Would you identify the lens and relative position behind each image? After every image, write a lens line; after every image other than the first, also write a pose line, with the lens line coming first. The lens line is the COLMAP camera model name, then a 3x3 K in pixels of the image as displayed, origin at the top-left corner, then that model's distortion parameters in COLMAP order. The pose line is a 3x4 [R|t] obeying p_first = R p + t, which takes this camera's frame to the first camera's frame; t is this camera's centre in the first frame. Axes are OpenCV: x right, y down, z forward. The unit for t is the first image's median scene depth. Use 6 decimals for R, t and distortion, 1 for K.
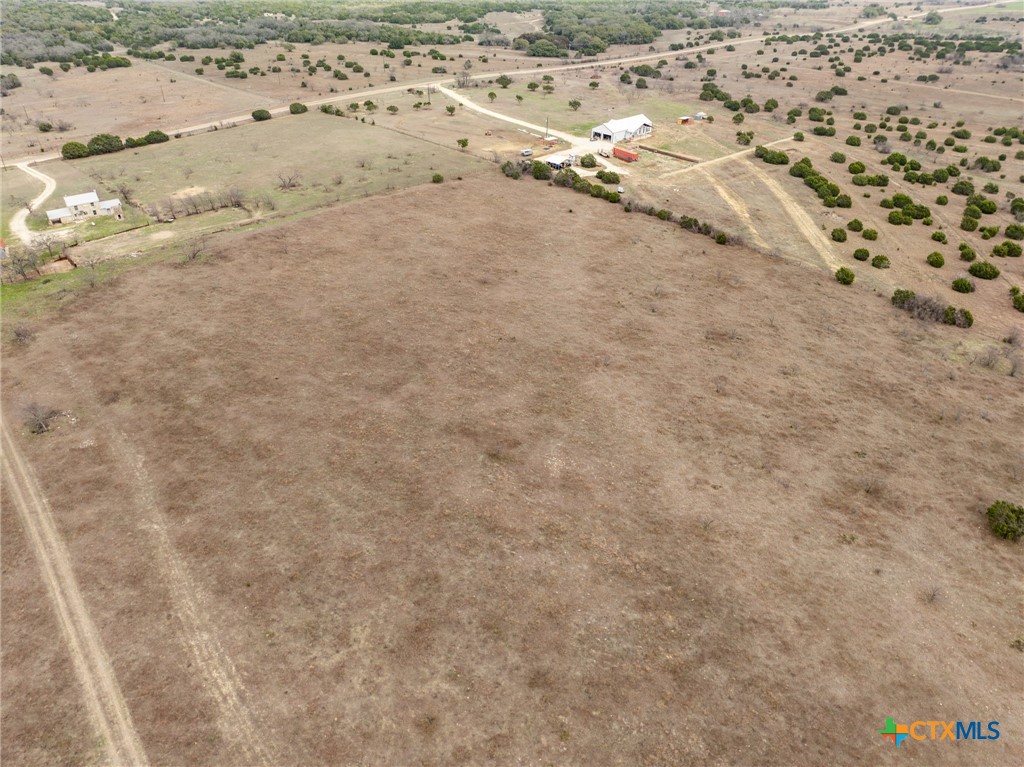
lens RADIAL K [[718.1, 0, 513.4], [0, 718.1, 387.3], [0, 0, 1]] dist [-0.055584, 0.030227]
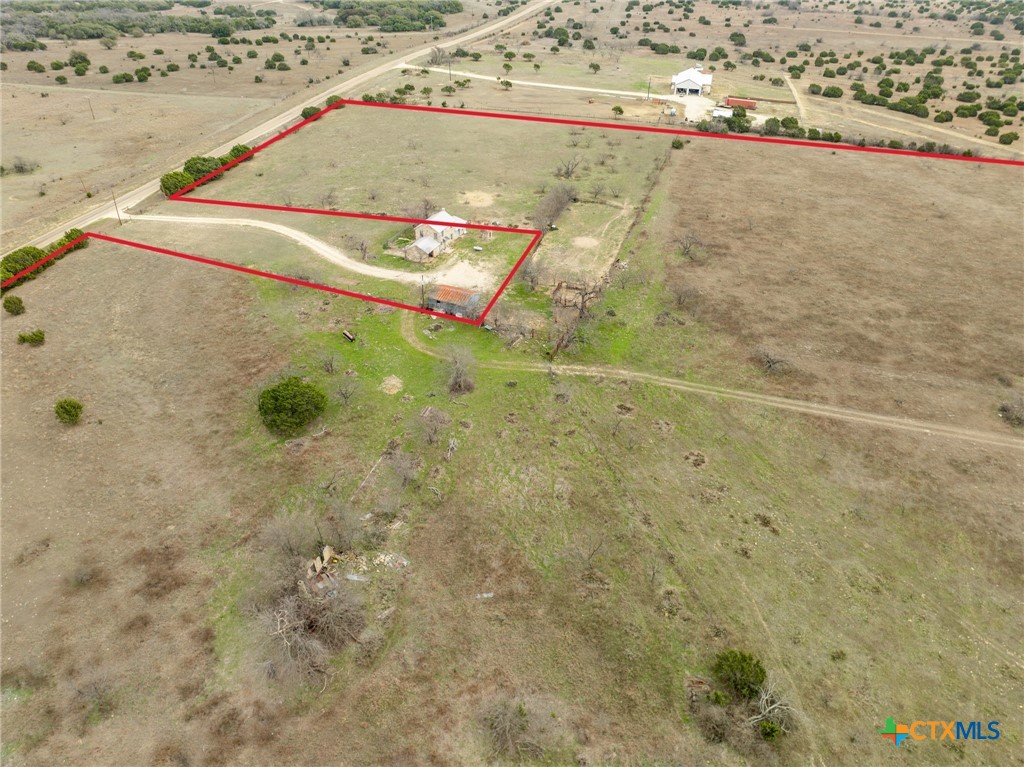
lens RADIAL K [[718.1, 0, 513.4], [0, 718.1, 387.3], [0, 0, 1]] dist [-0.055584, 0.030227]
pose [[0.863155, -0.284948, 0.416855, -0.918785], [0.274095, 0.957747, 0.087133, -0.140758], [-0.424070, 0.039049, 0.904787, 0.271698]]
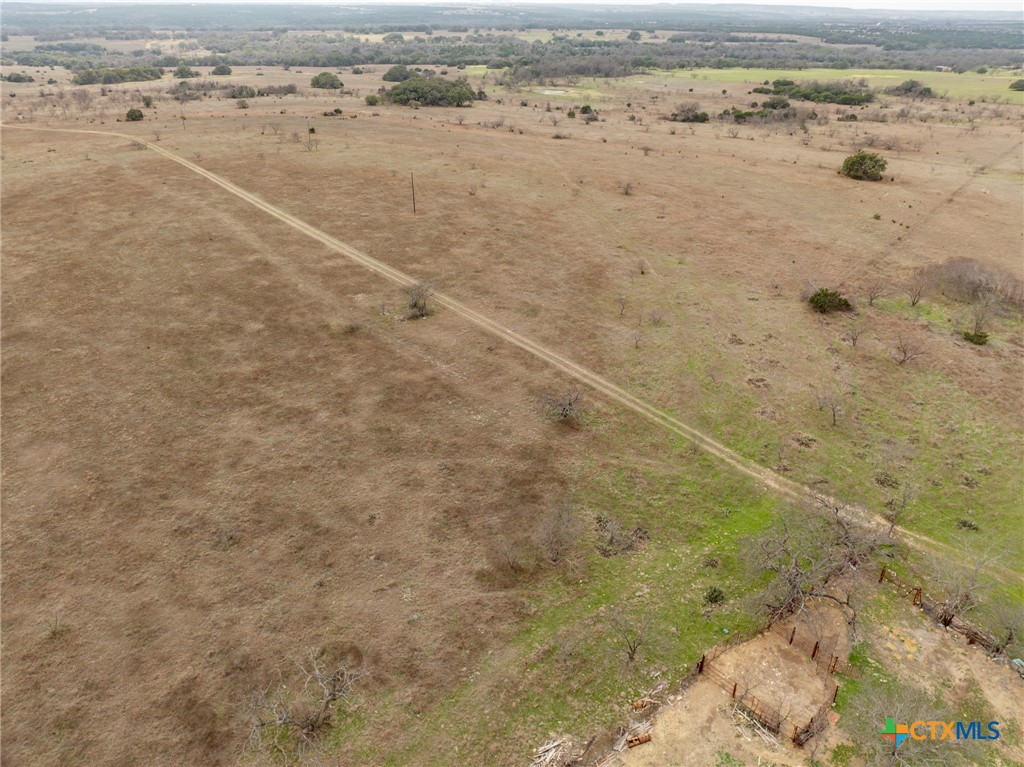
lens RADIAL K [[718.1, 0, 513.4], [0, 718.1, 387.3], [0, 0, 1]] dist [-0.055584, 0.030227]
pose [[-0.999656, -0.025946, -0.003891, -0.460689], [-0.015817, 0.477659, 0.878403, -0.422764], [-0.020932, 0.878162, -0.477905, 0.892018]]
